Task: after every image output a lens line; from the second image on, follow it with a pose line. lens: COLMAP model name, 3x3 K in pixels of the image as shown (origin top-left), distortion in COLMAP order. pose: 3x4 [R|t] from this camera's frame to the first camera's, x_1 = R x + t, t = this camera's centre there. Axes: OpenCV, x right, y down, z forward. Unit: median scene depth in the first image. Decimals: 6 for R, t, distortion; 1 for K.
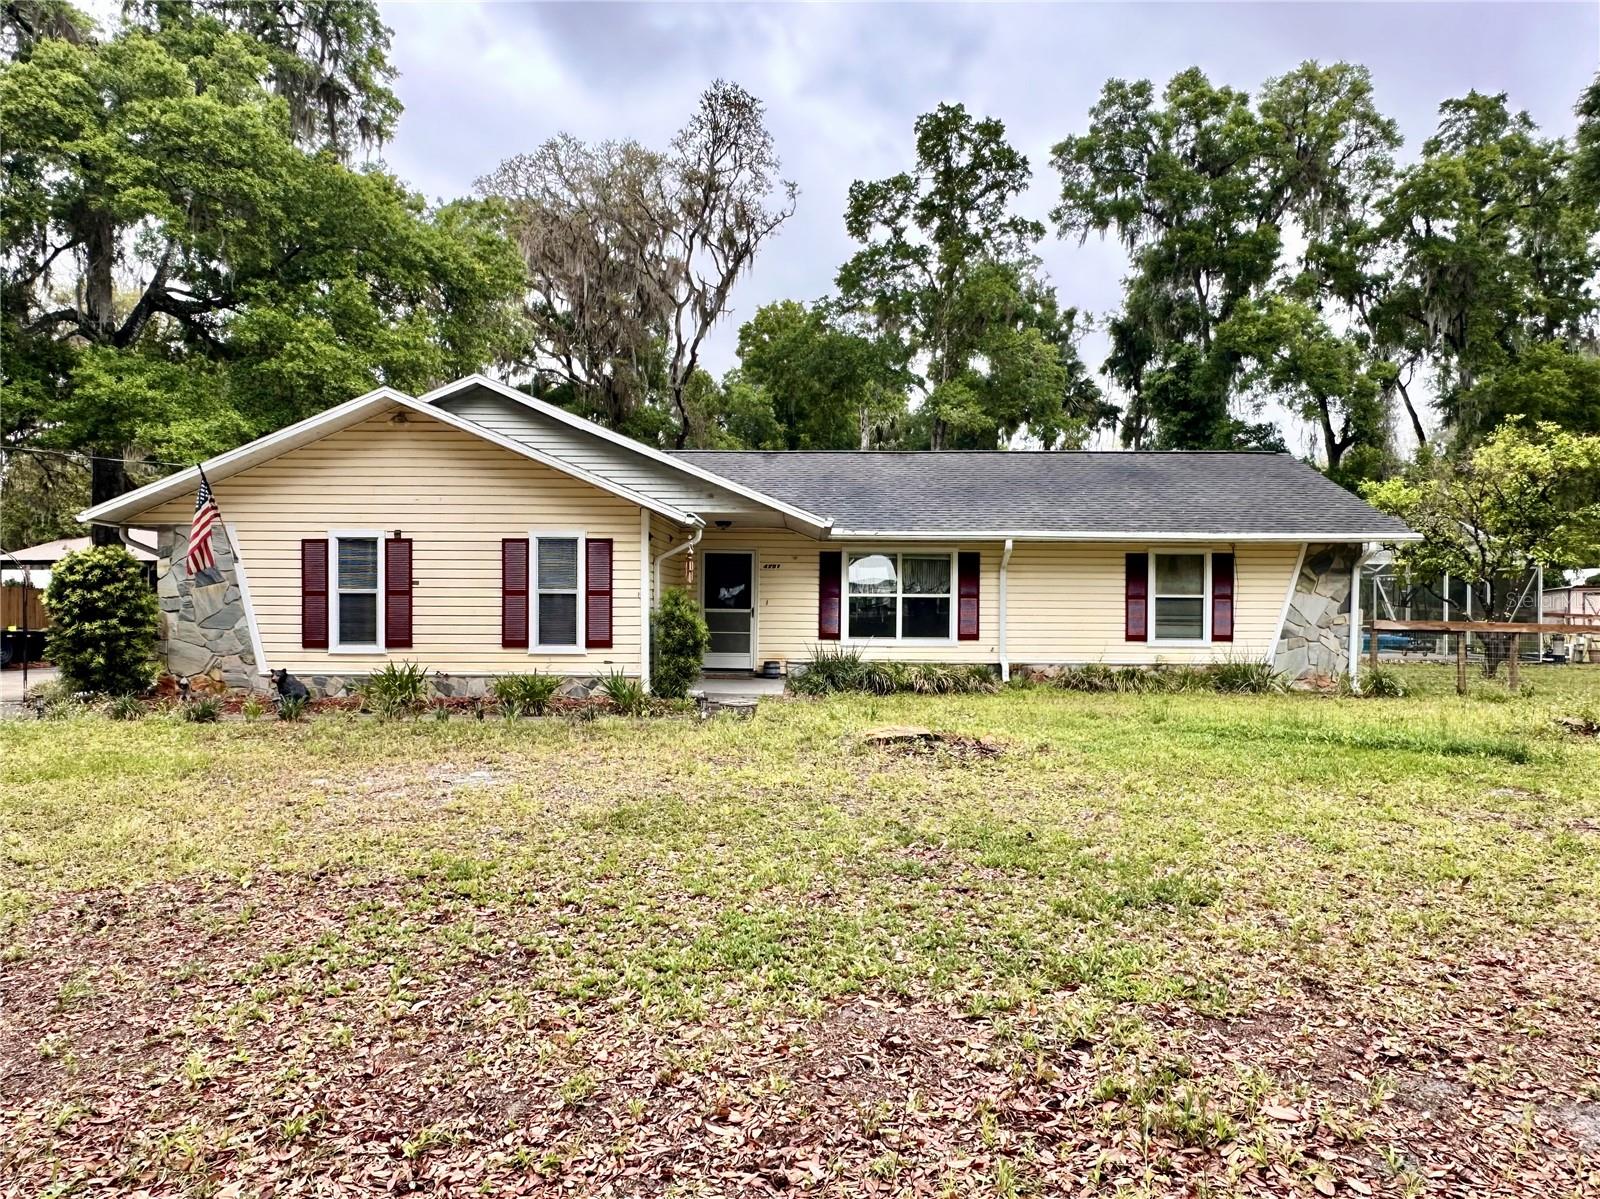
lens RADIAL K [[1083.6, 0, 800.0], [0, 1083.6, 599.5], [0, 0, 1]] dist [0.001454, 0.002364]
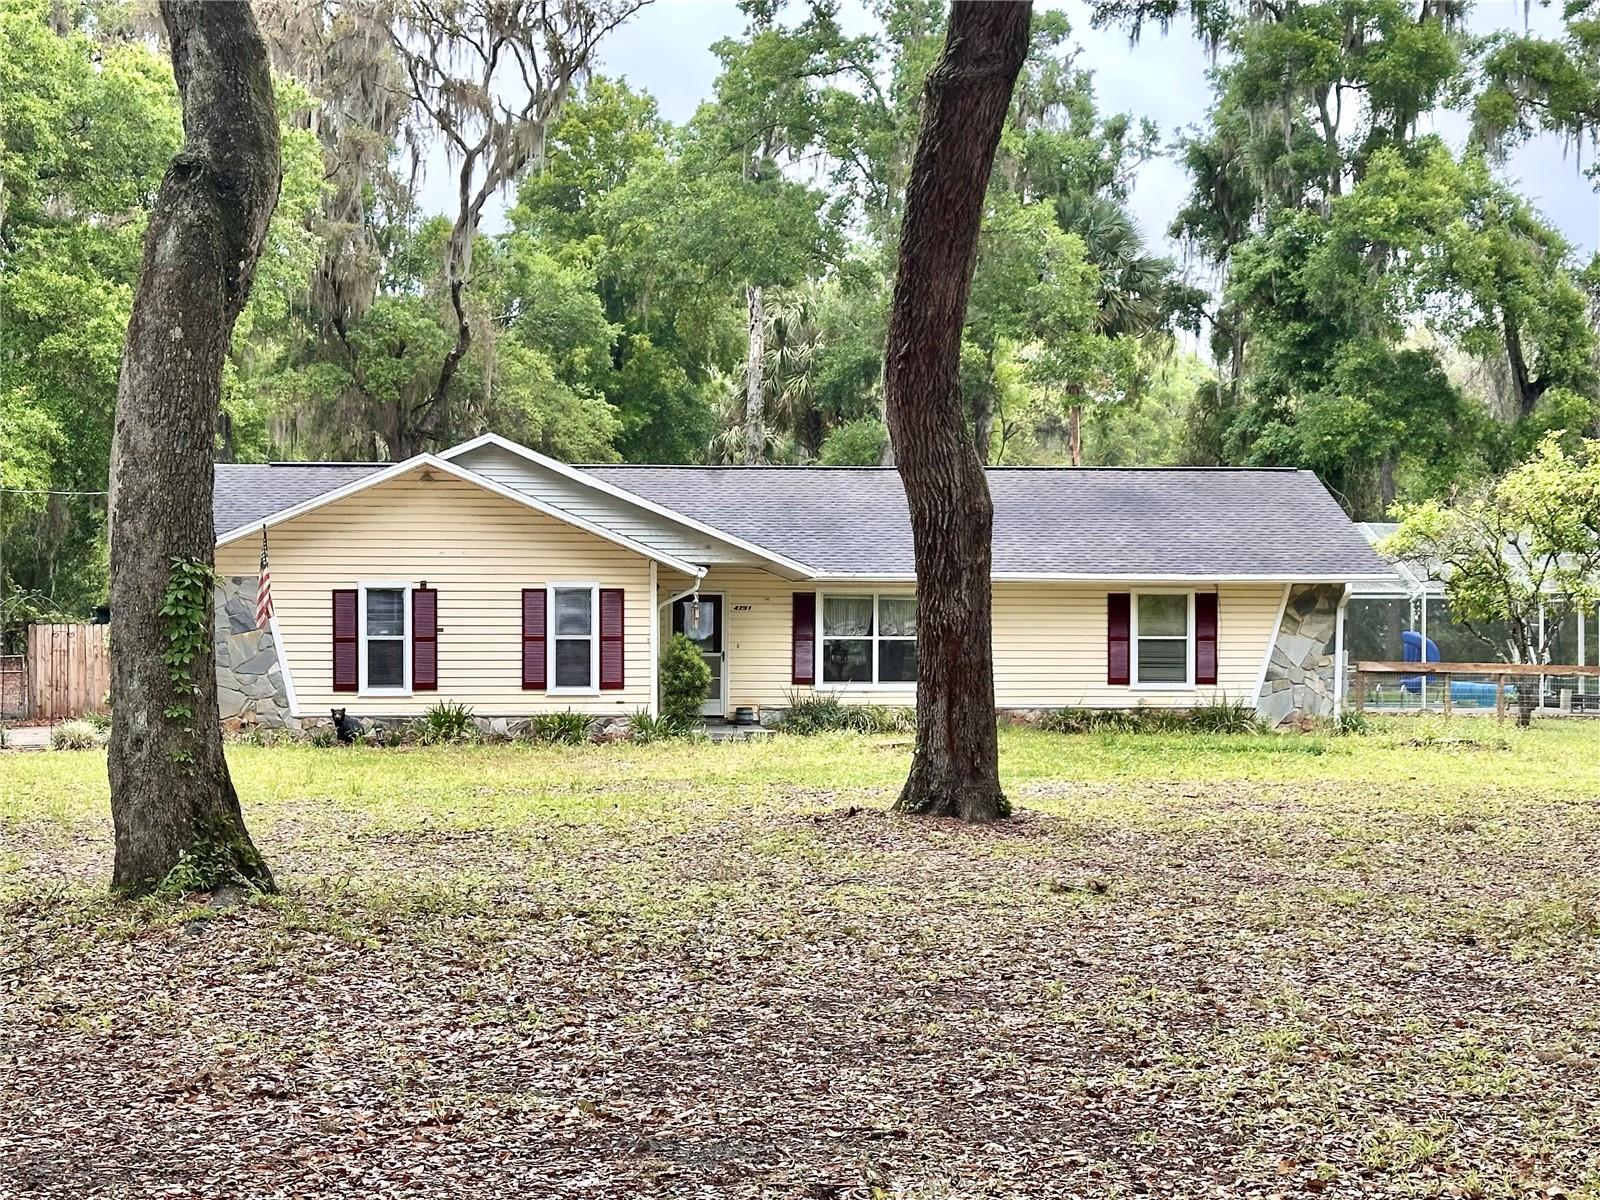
lens RADIAL K [[2827.4, 0, 800.0], [0, 2827.4, 600.0], [0, 0, 1]] dist [0.141021, 0.144015]
pose [[0.994445, -0.002459, 0.105226, -0.242323], [0.003444, 0.999952, -0.009187, -0.014859], [-0.105198, 0.009499, 0.994406, -1.507871]]
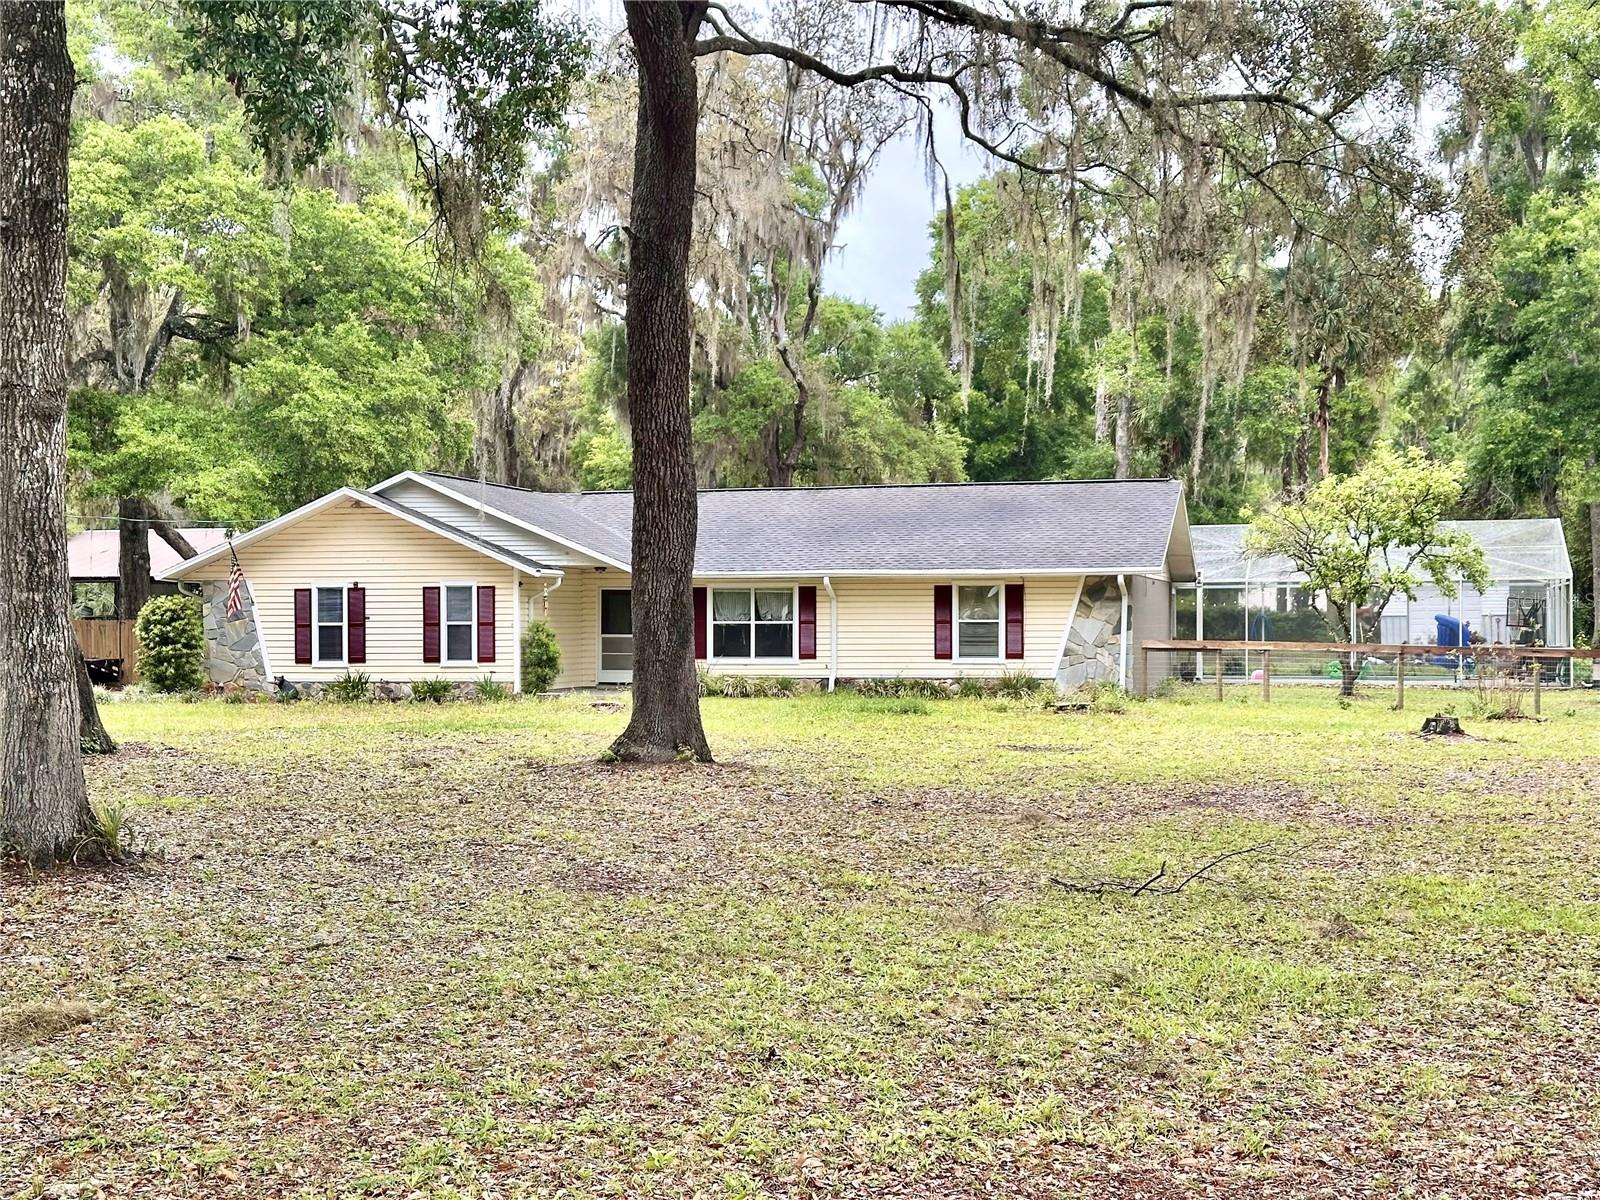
lens RADIAL K [[2272.8, 0, 800.0], [0, 2272.8, 600.0], [0, 0, 1]] dist [0.163845, -0.049631]
pose [[0.969634, -0.011016, -0.244313, 0.782017], [0.009144, 0.999919, -0.008797, -0.006117], [0.244390, 0.006296, 0.969657, -1.495584]]
